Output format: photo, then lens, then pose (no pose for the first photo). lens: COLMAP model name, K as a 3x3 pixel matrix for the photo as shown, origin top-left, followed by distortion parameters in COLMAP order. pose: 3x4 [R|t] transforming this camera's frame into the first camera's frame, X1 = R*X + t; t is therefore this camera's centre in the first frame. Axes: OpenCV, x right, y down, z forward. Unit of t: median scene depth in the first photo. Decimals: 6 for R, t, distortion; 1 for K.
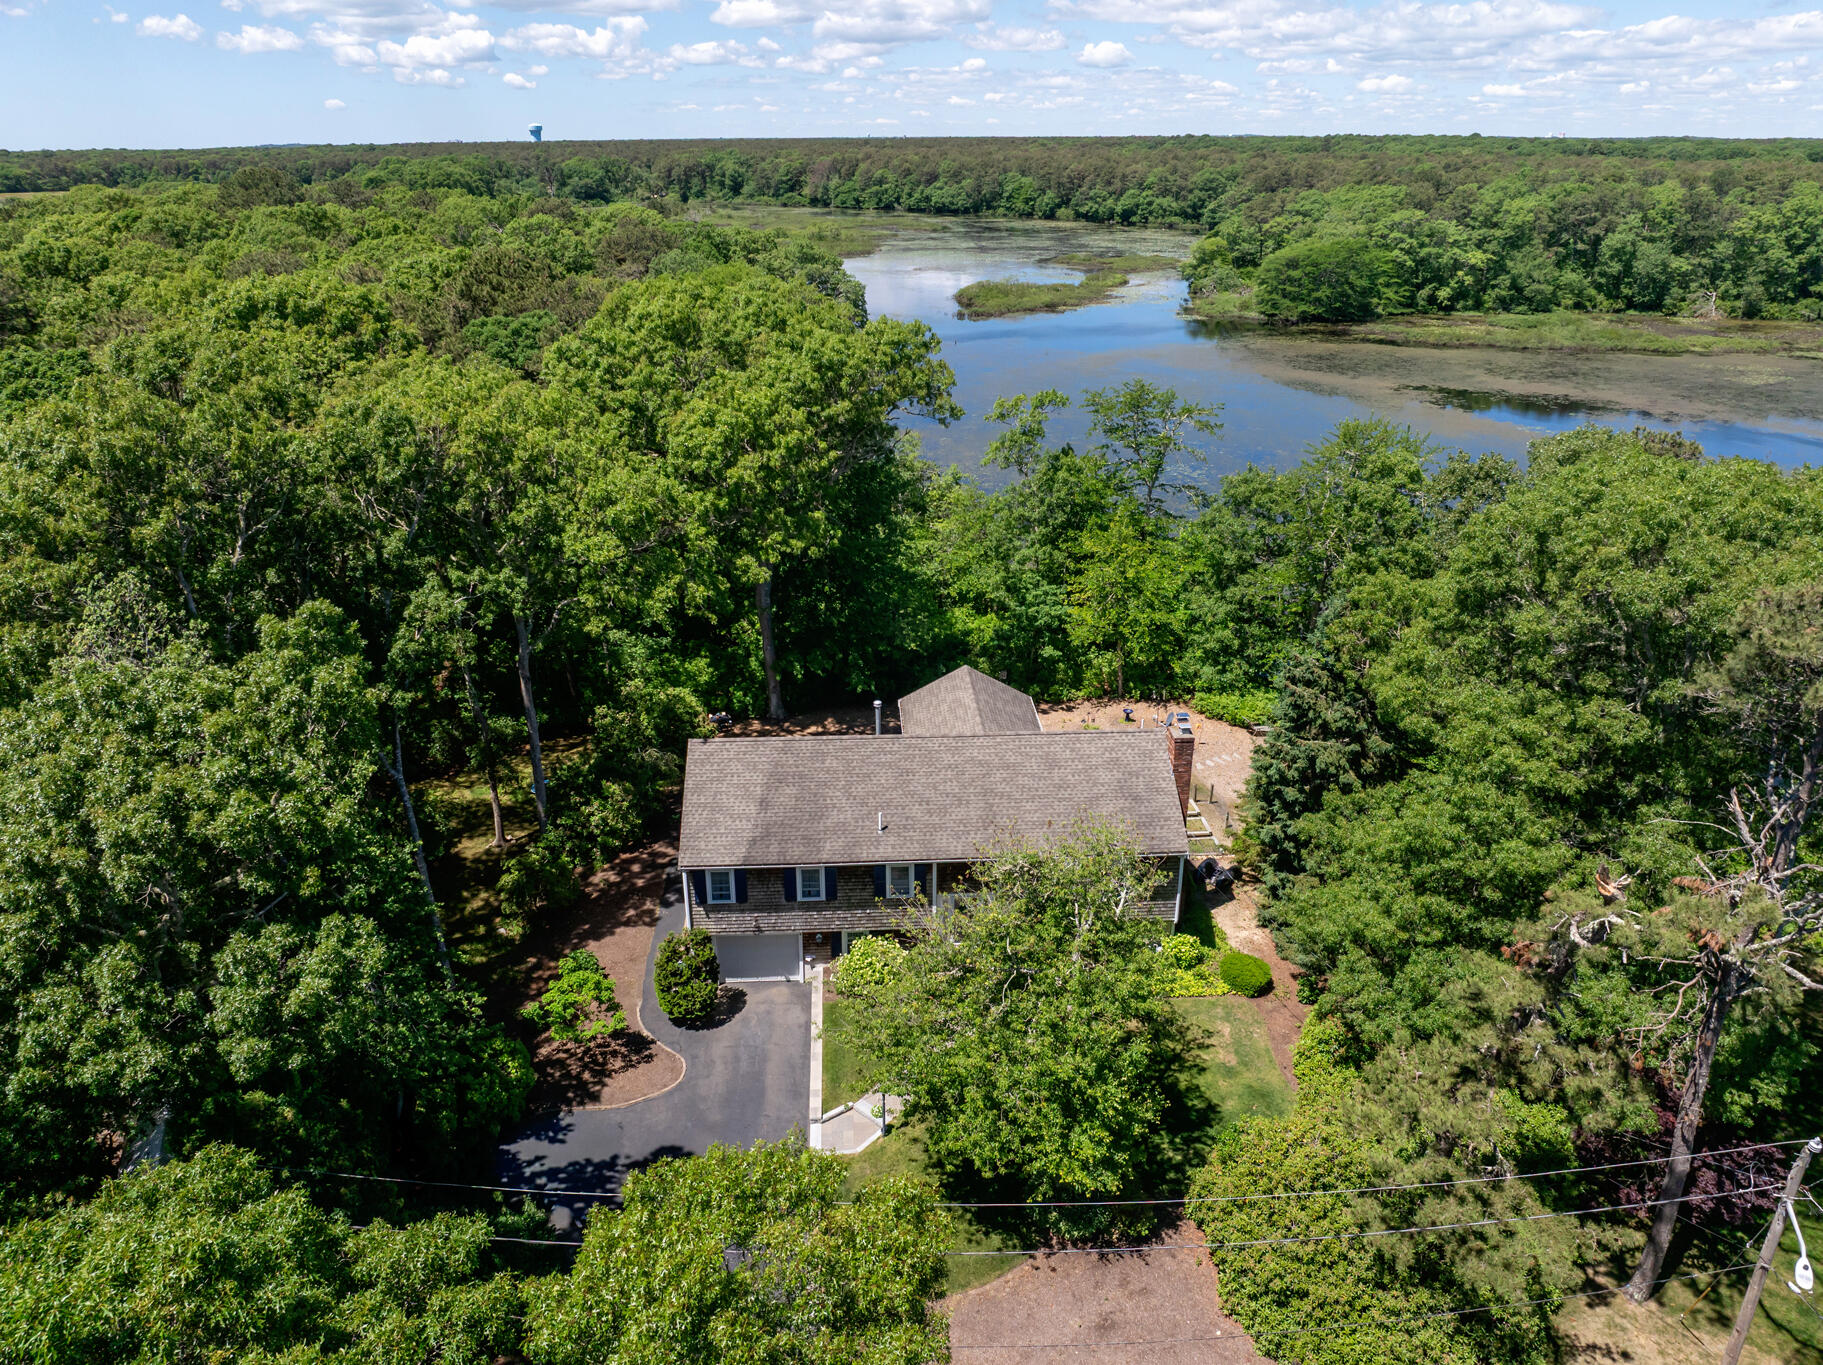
lens RADIAL K [[1286.6, 0, 918.2], [0, 1286.6, 685.0], [0, 0, 1]] dist [-0.053671, 0.021614]
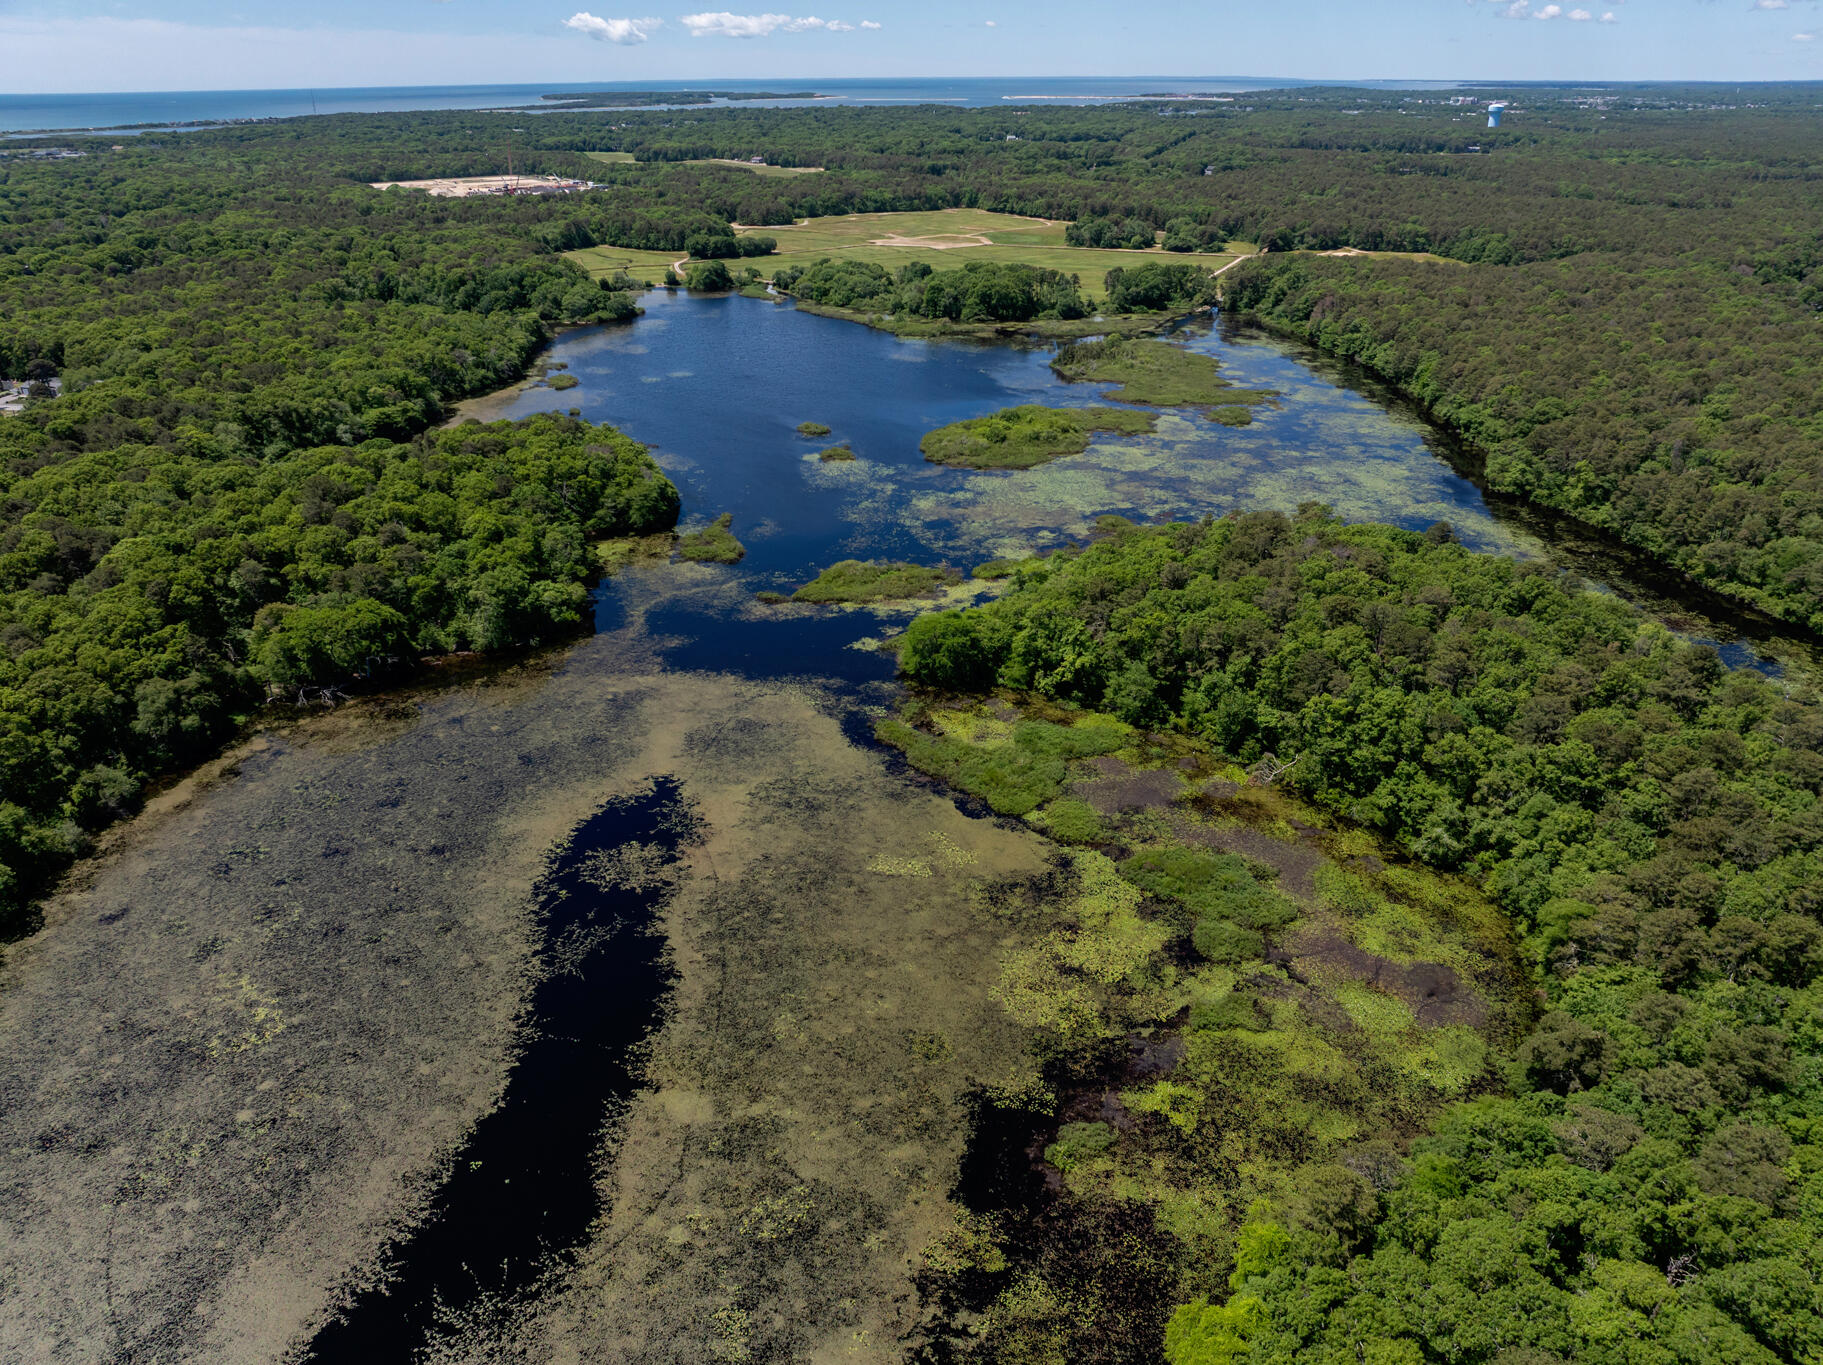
lens RADIAL K [[1286.6, 0, 919.9], [0, 1286.6, 680.0], [0, 0, 1]] dist [-0.053671, 0.021614]
pose [[0.733942, 0.291583, -0.613440, 5.223004], [-0.264495, 0.954566, 0.137277, -2.214537], [0.625597, 0.061498, 0.777719, 0.205959]]
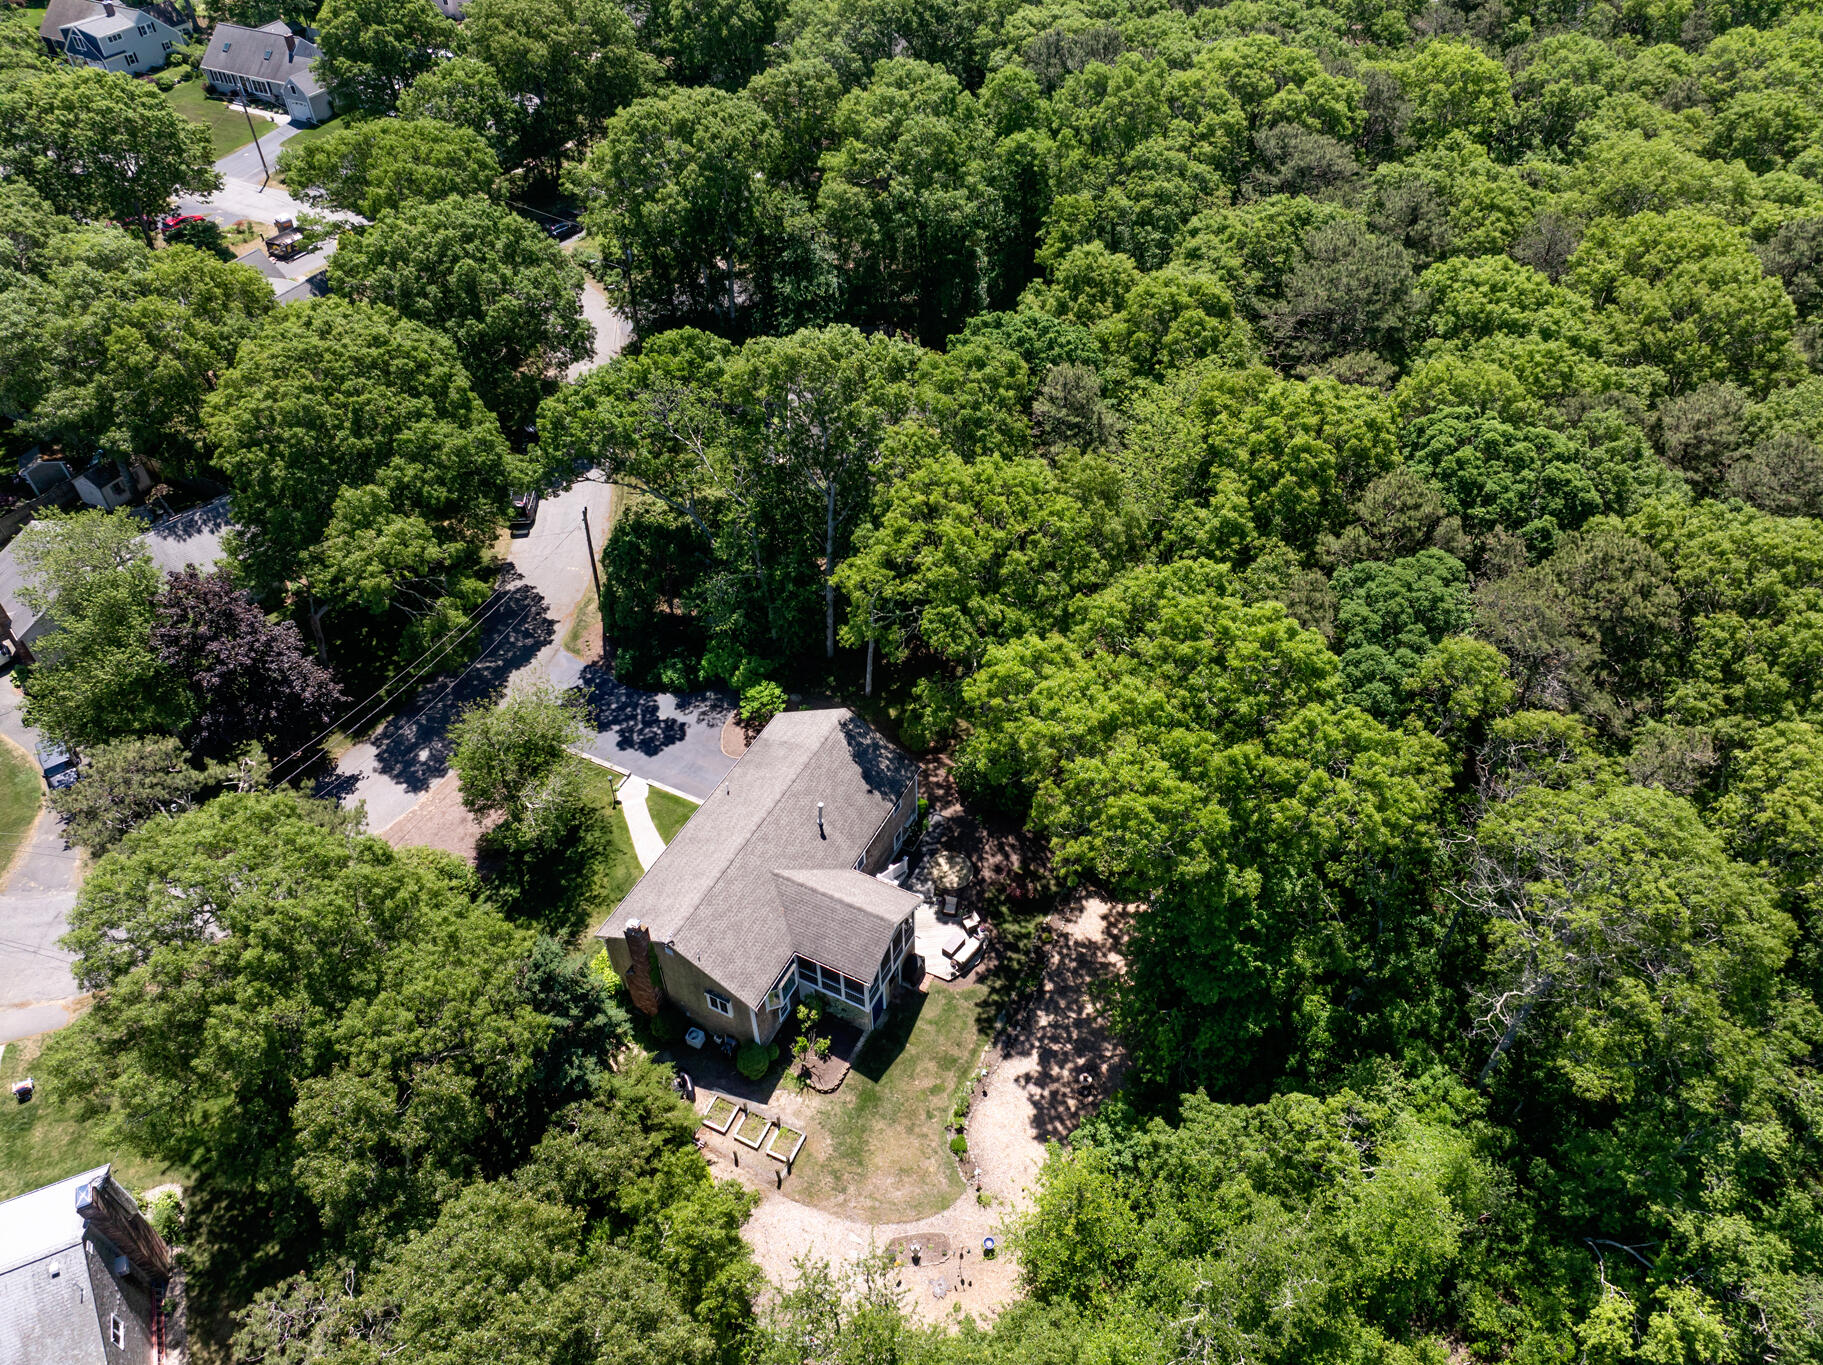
lens RADIAL K [[1286.6, 0, 918.7], [0, 1286.6, 694.5], [0, 0, 1]] dist [-0.053671, 0.021614]
pose [[-0.499191, 0.608613, -0.616764, 0.724809], [-0.340660, 0.516630, 0.785522, -1.219130], [0.796717, 0.602233, -0.050567, 1.146835]]
